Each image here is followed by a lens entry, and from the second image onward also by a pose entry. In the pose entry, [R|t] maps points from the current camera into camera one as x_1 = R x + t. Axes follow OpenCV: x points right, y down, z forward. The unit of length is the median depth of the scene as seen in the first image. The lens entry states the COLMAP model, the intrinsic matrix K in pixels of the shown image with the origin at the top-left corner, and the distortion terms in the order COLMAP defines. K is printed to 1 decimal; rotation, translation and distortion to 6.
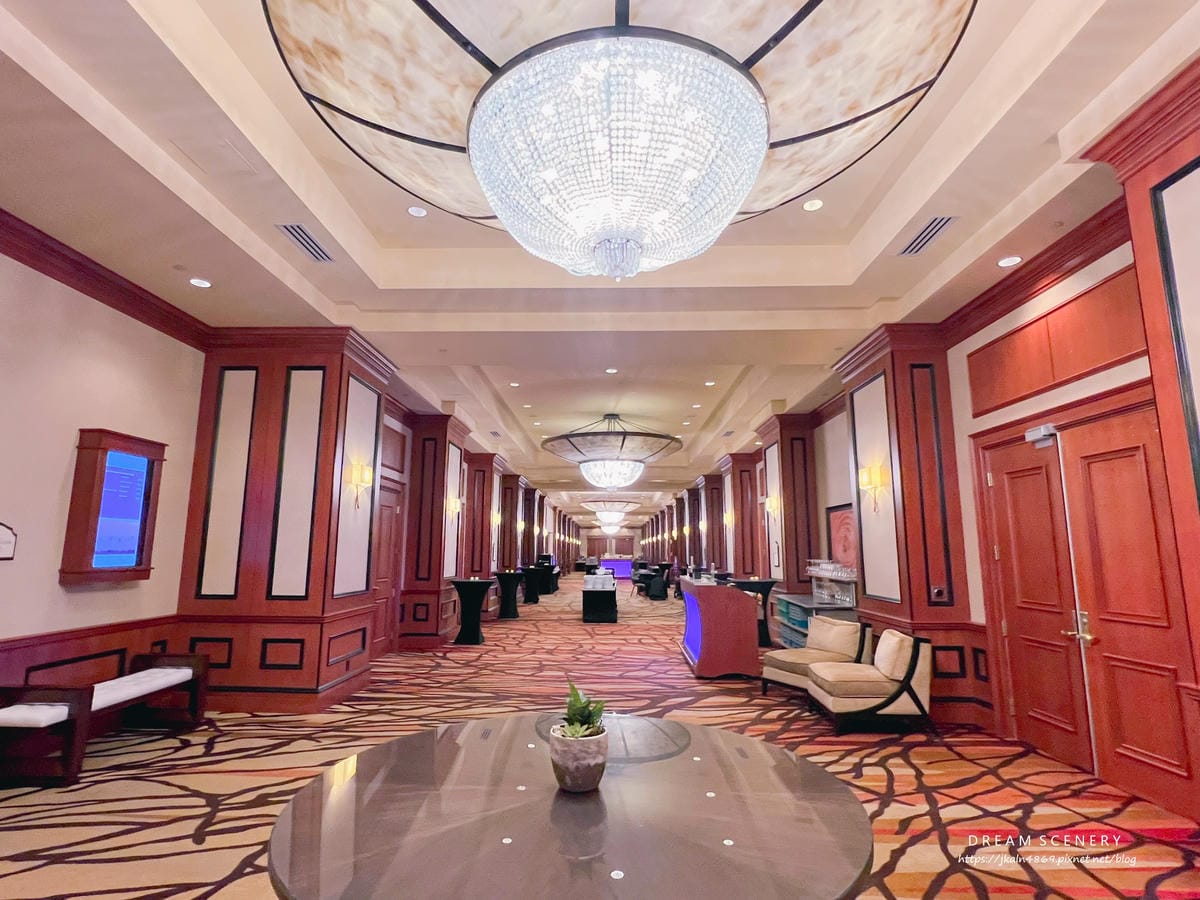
lens RADIAL K [[612.2, 0, 600.0], [0, 612.2, 450.0], [0, 0, 1]] dist [-0.000480, -0.000436]
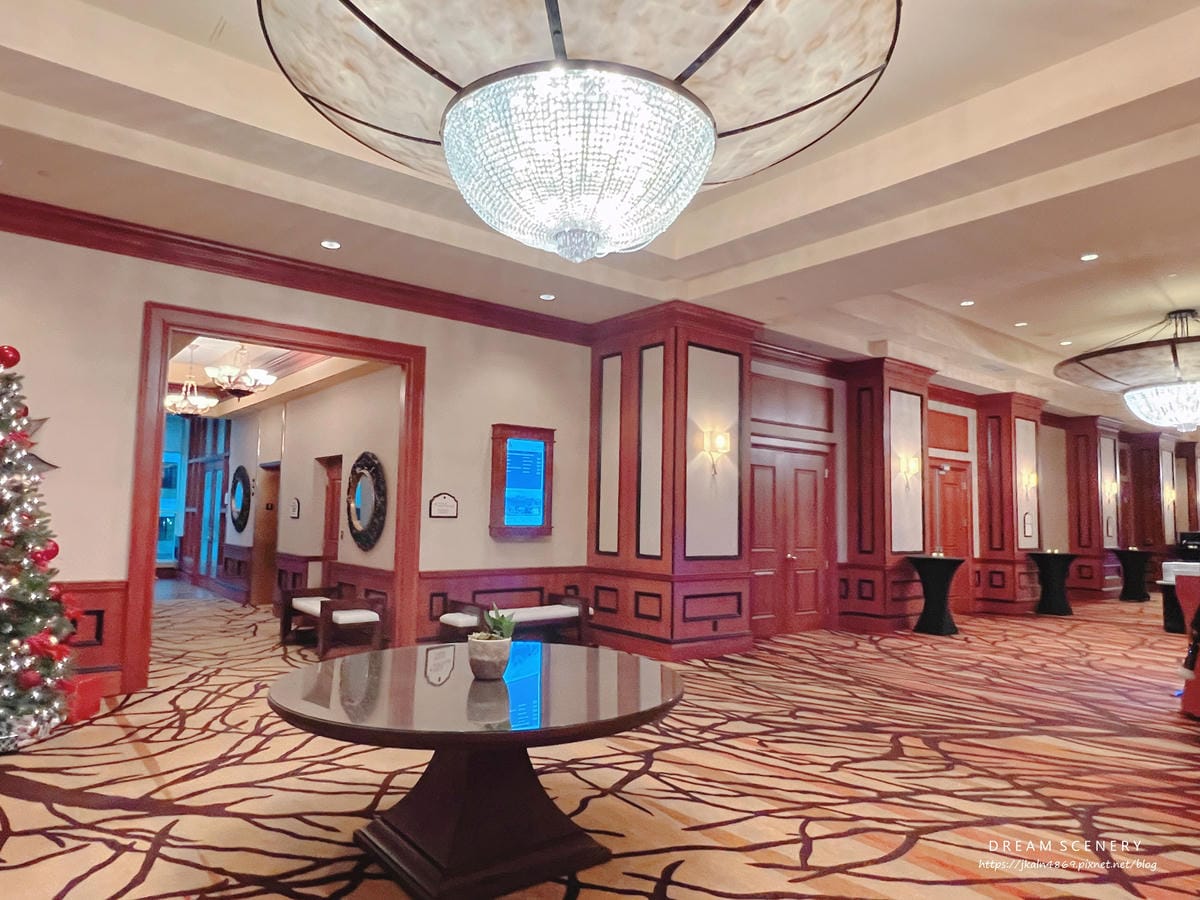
lens RADIAL K [[763.7, 0, 600.0], [0, 763.7, 450.0], [0, 0, 1]] dist [0.000048, 0.002216]
pose [[0.653347, -0.058156, -0.754822, 0.489423], [0.107872, 0.994023, 0.016785, 0.015752], [0.749334, -0.092390, 0.655715, 0.041843]]
